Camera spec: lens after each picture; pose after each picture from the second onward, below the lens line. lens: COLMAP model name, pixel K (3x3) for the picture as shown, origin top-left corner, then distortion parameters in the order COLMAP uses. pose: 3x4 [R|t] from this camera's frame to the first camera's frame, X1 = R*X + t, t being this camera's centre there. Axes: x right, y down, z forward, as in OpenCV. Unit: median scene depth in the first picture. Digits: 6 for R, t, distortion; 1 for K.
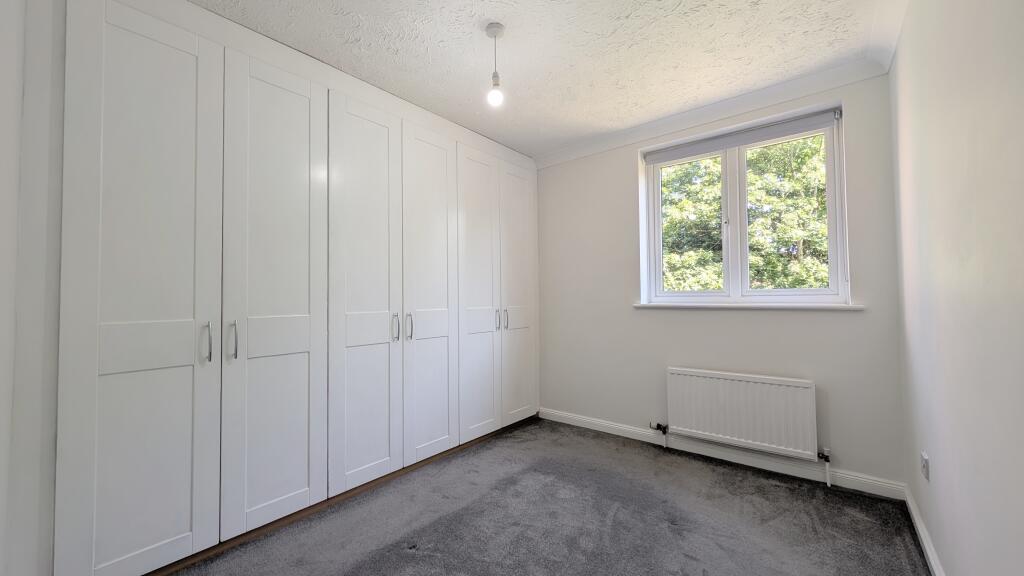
lens RADIAL K [[384.4, 0, 514.5], [0, 384.4, 287.6], [0, 0, 1]] dist [0.000264, -0.000040]
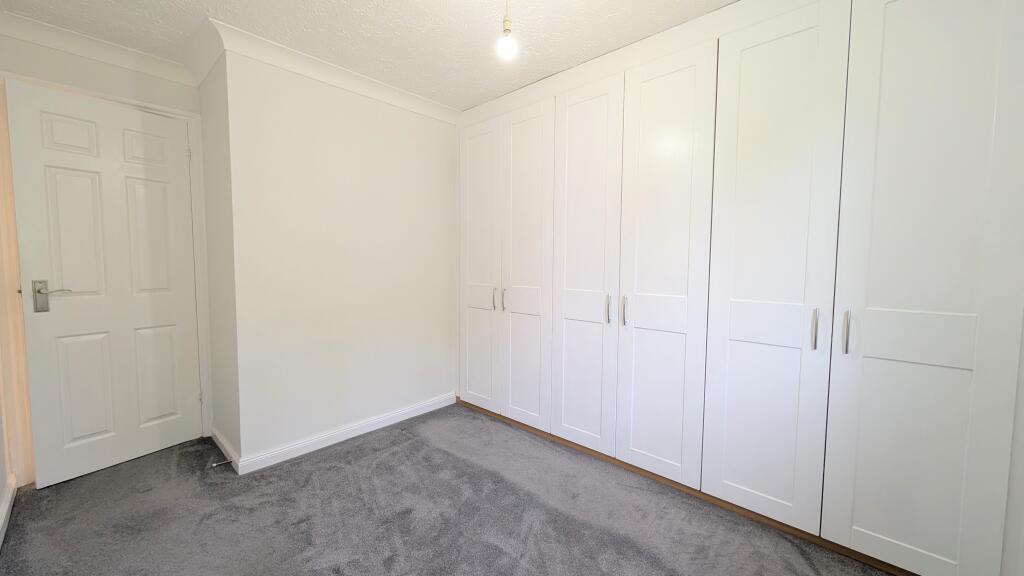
lens RADIAL K [[384.4, 0, 513.6], [0, 384.4, 289.4], [0, 0, 1]] dist [0.000264, -0.000040]
pose [[-0.060075, 0.044140, -0.997218, 0.601717], [-0.009560, 0.998951, 0.044792, 0.012964], [0.998148, 0.012224, -0.059590, 0.748924]]
